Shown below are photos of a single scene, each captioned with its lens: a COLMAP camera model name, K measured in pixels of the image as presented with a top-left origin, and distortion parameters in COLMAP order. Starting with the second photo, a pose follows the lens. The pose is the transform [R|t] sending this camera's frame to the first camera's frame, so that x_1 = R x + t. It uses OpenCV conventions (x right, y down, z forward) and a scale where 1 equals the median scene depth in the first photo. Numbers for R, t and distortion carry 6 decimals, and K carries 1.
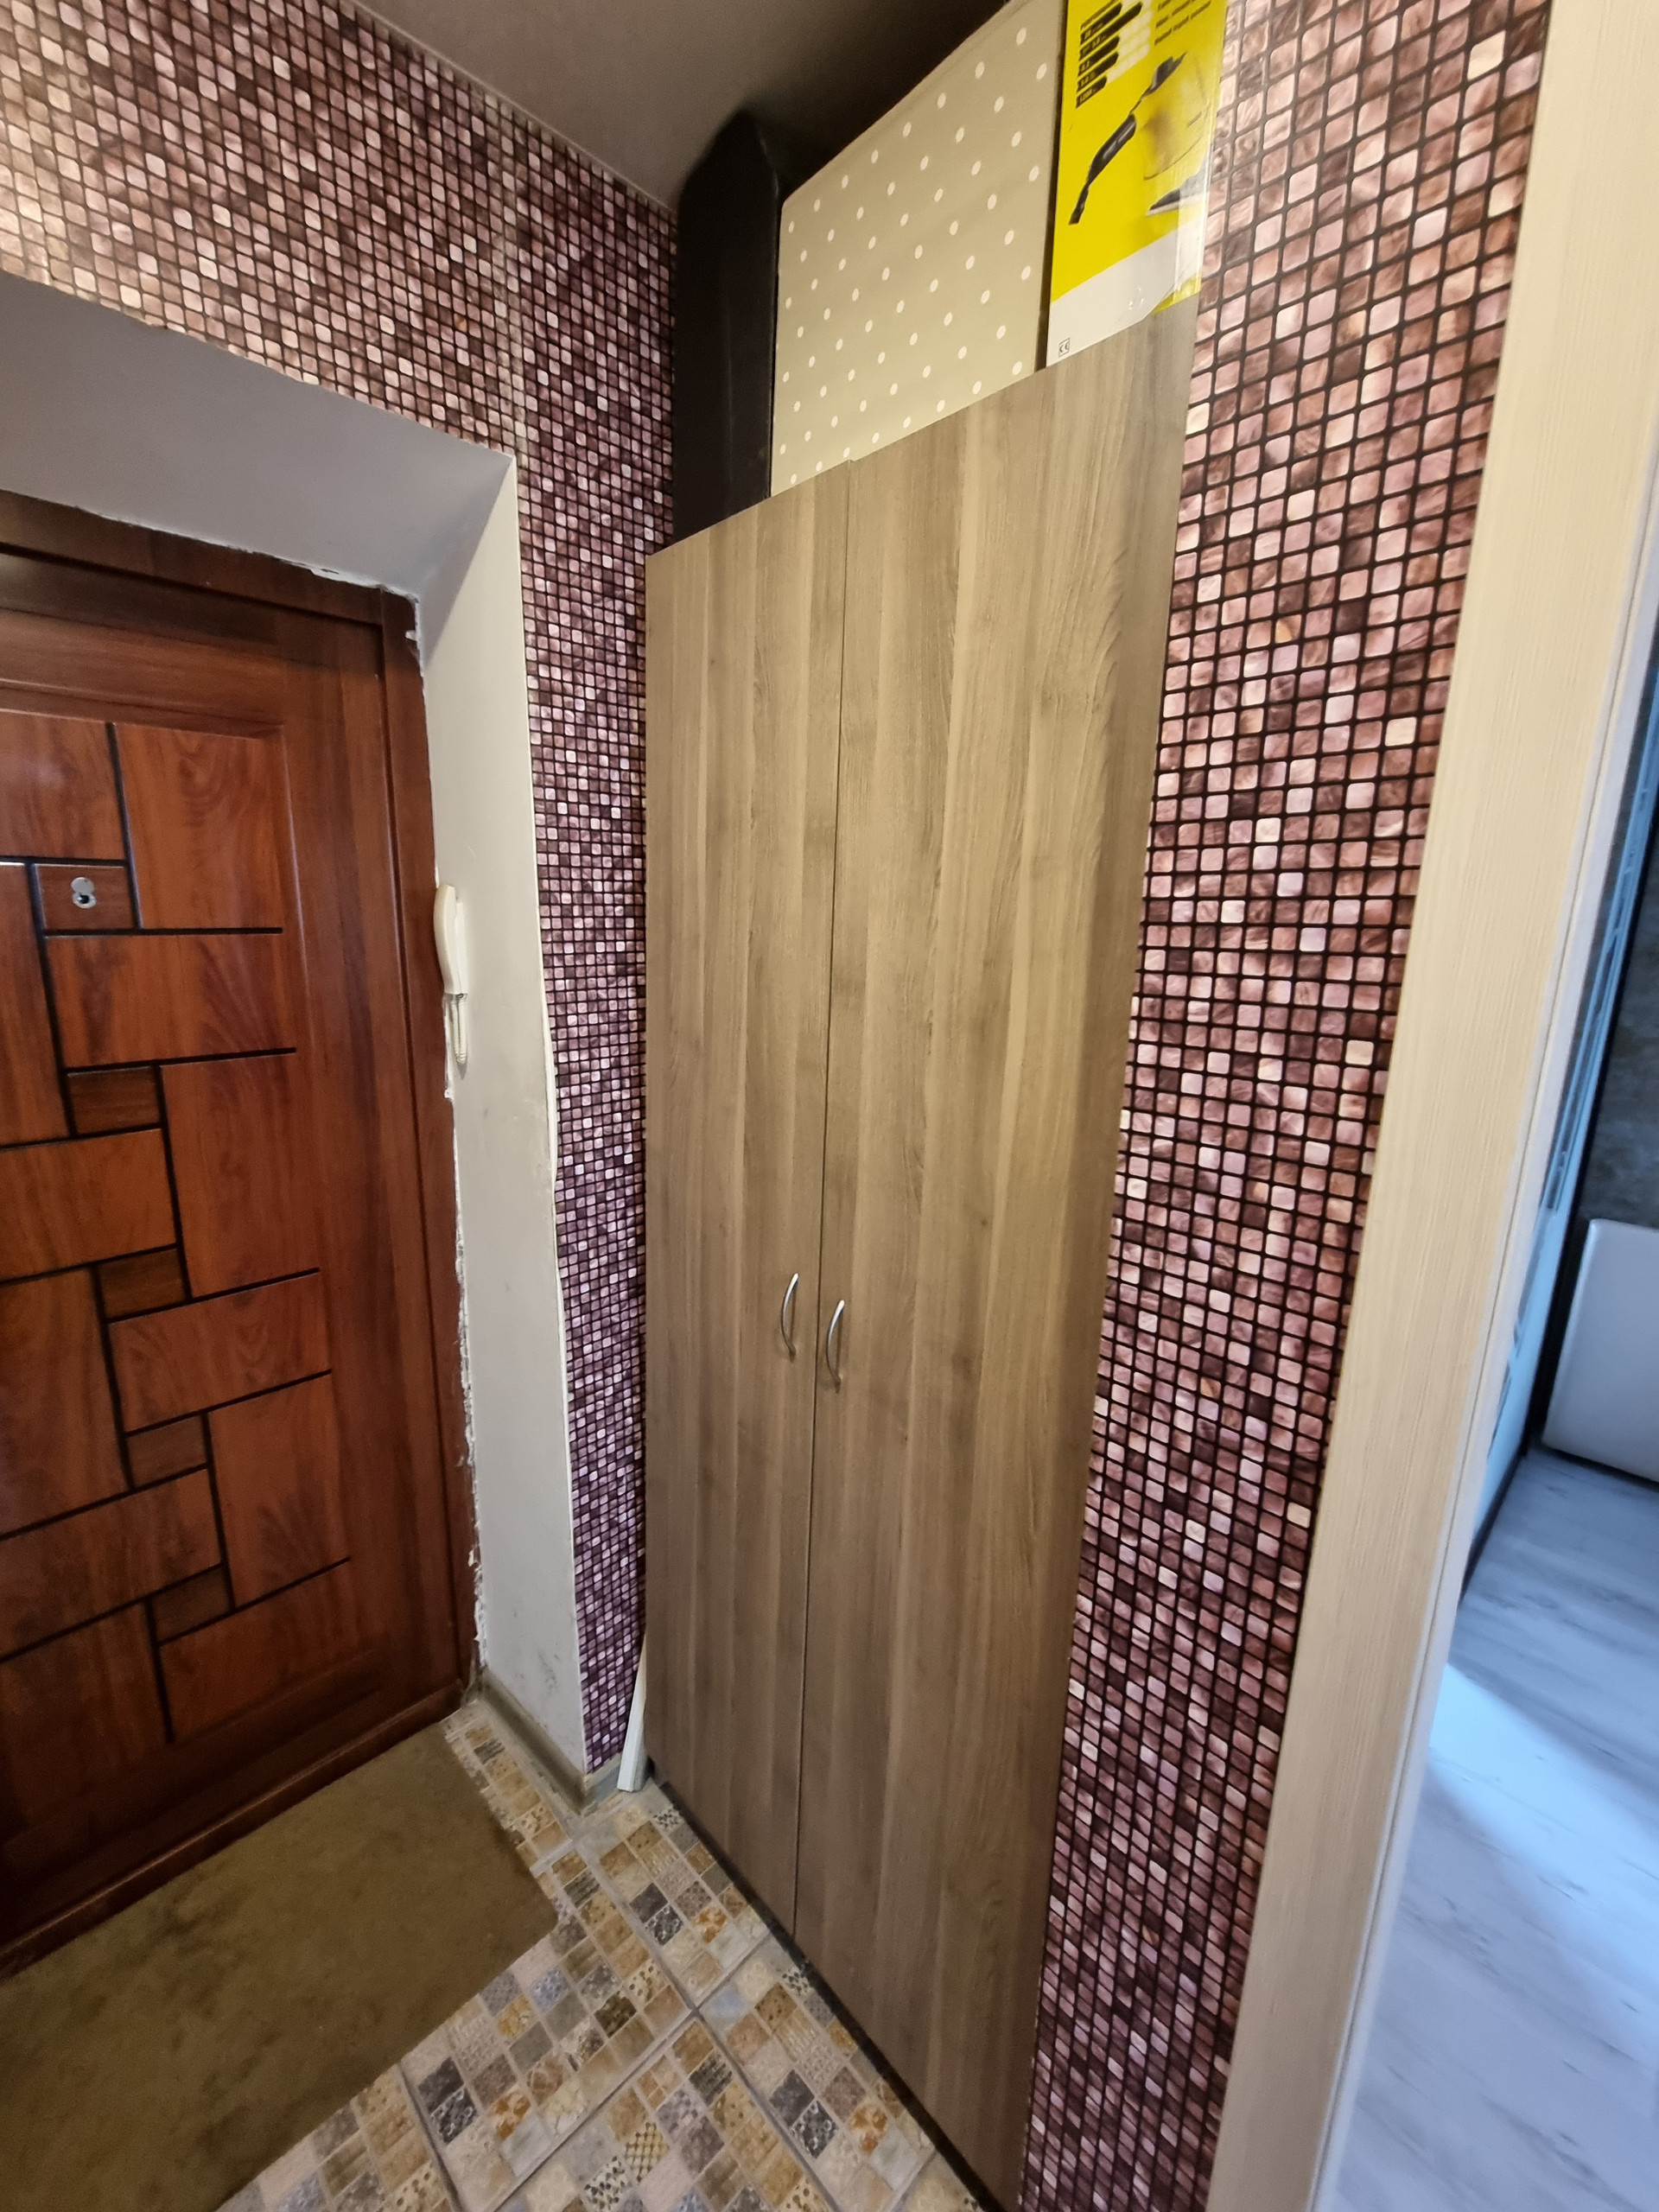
lens RADIAL K [[913.9, 0, 819.1], [0, 913.9, 1092.1], [0, 0, 1]] dist [-0.002305, -0.000692]
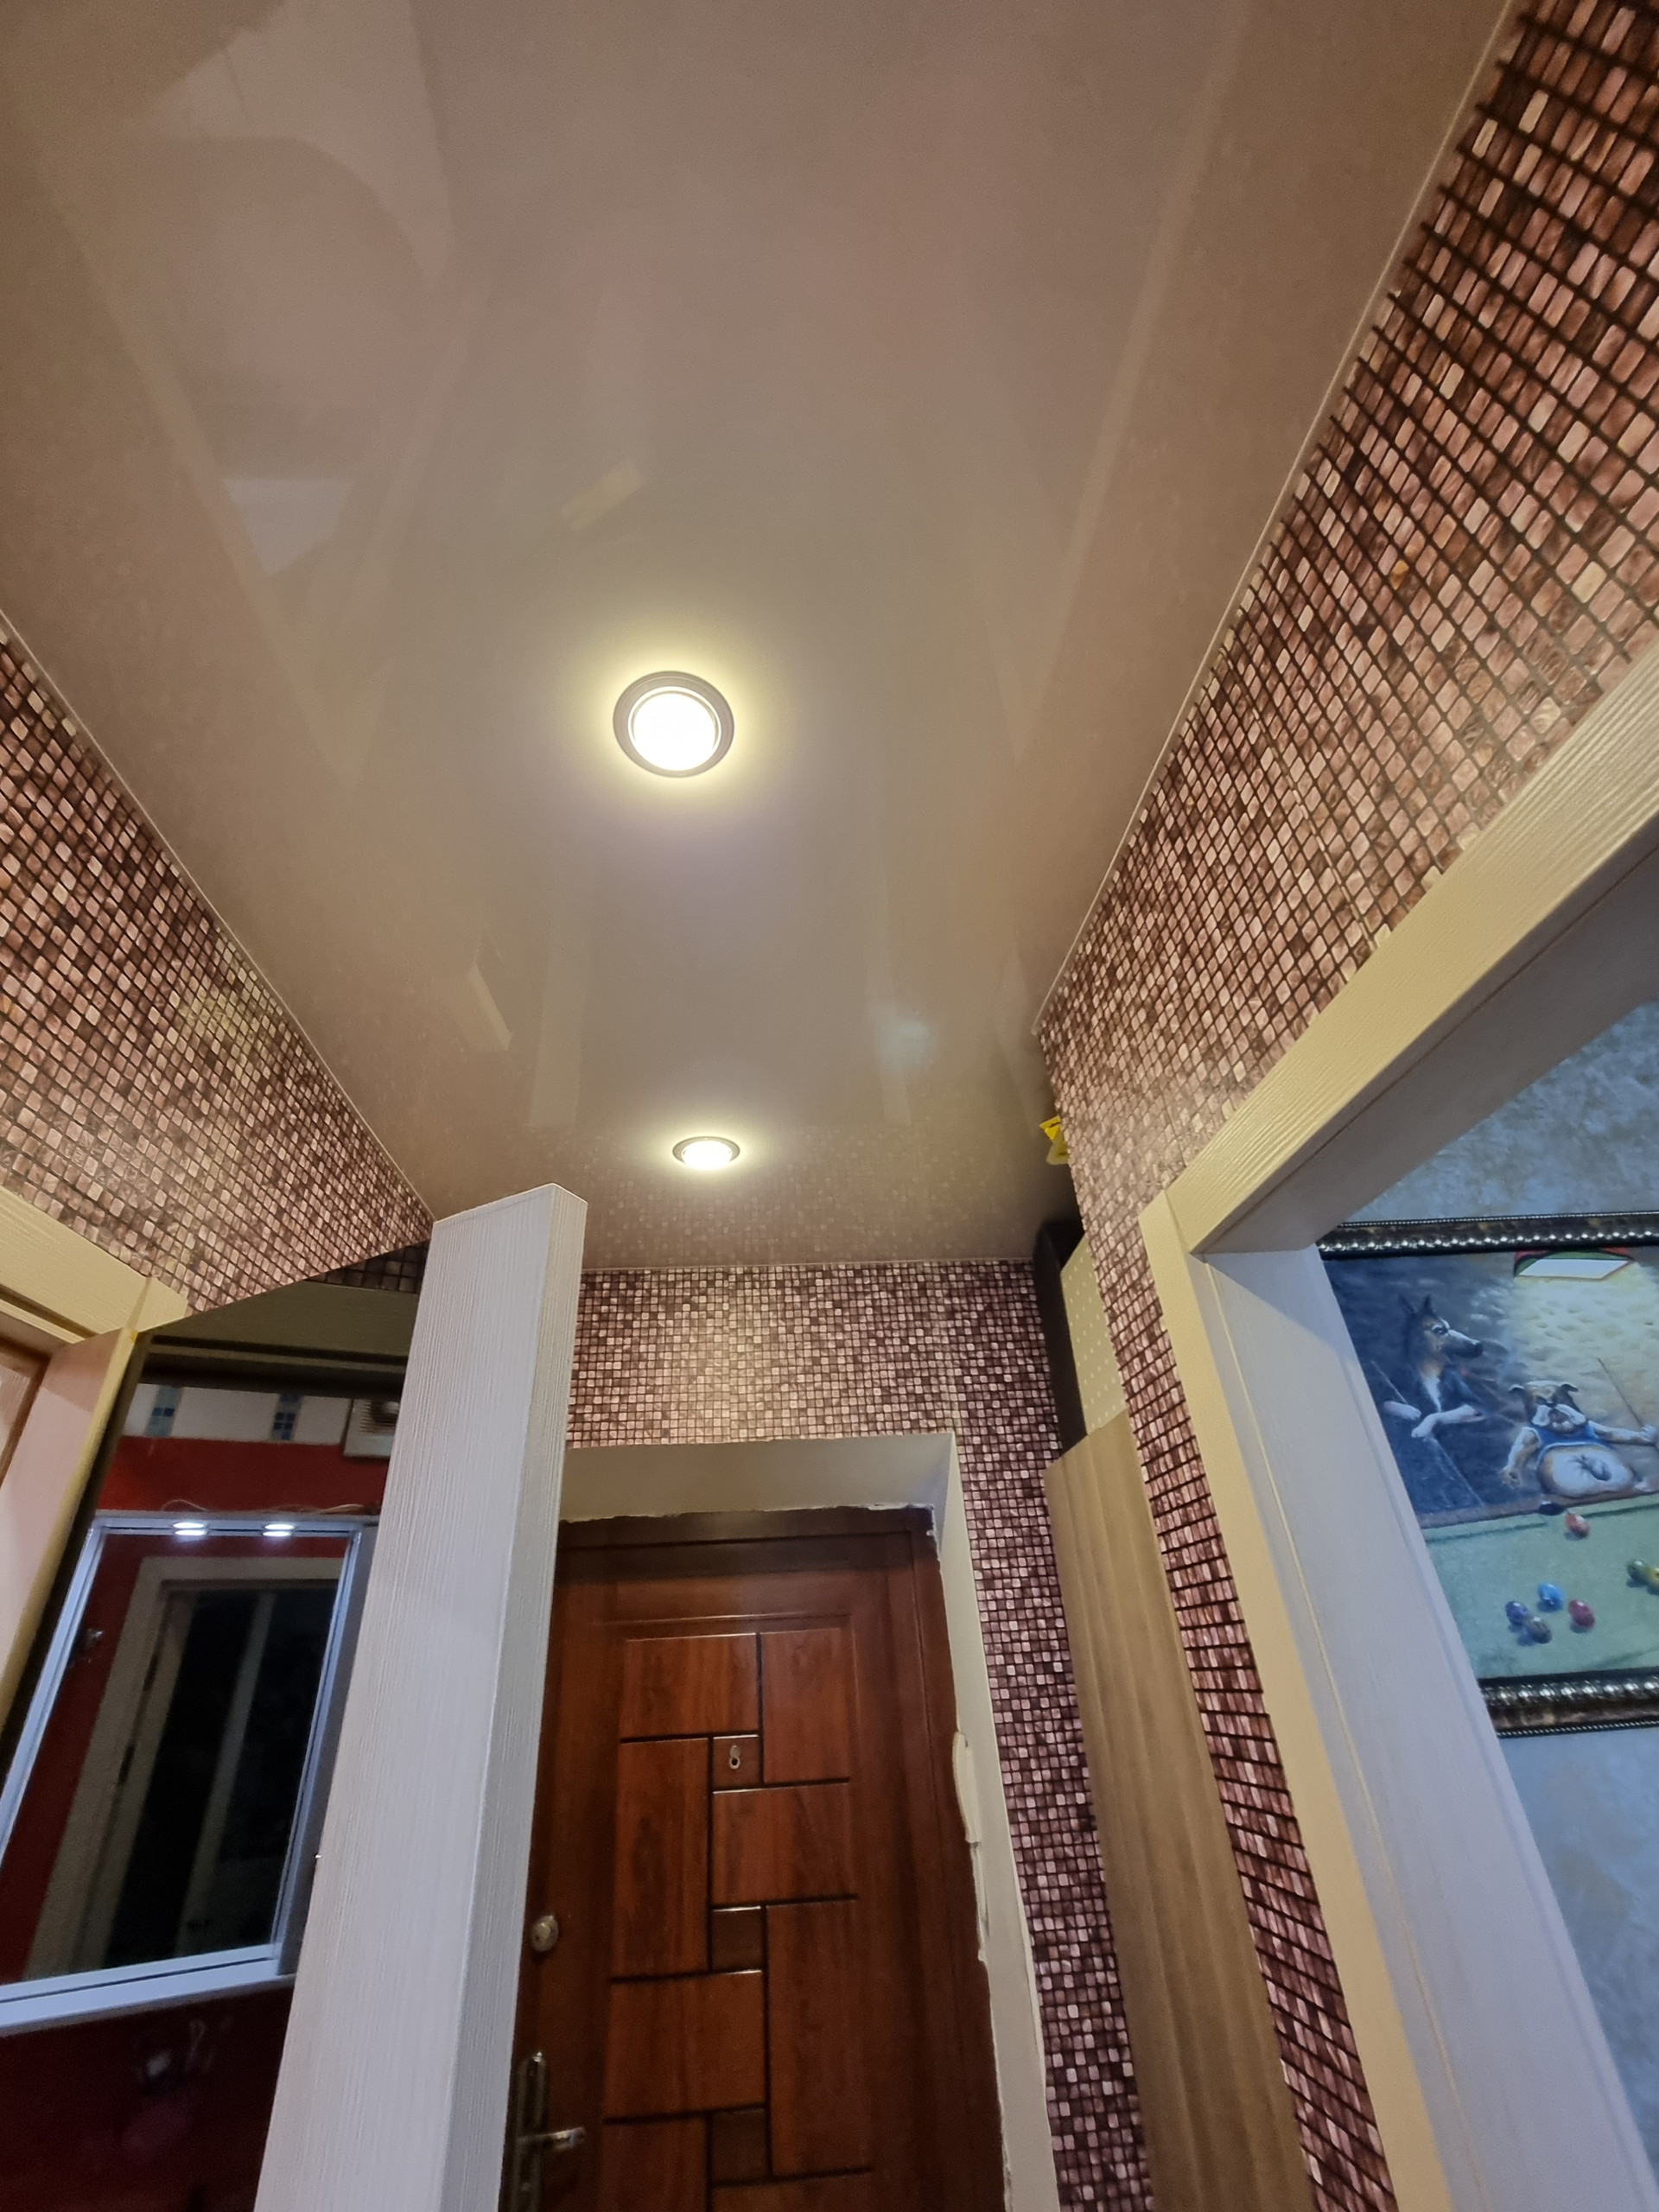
lens RADIAL K [[913.9, 0, 821.7], [0, 913.9, 1101.5], [0, 0, 1]] dist [-0.002305, -0.000692]
pose [[0.752772, -0.389092, -0.530983, 0.547420], [-0.073240, 0.752107, -0.654958, -0.050553], [0.654195, 0.531923, 0.537668, -0.322805]]
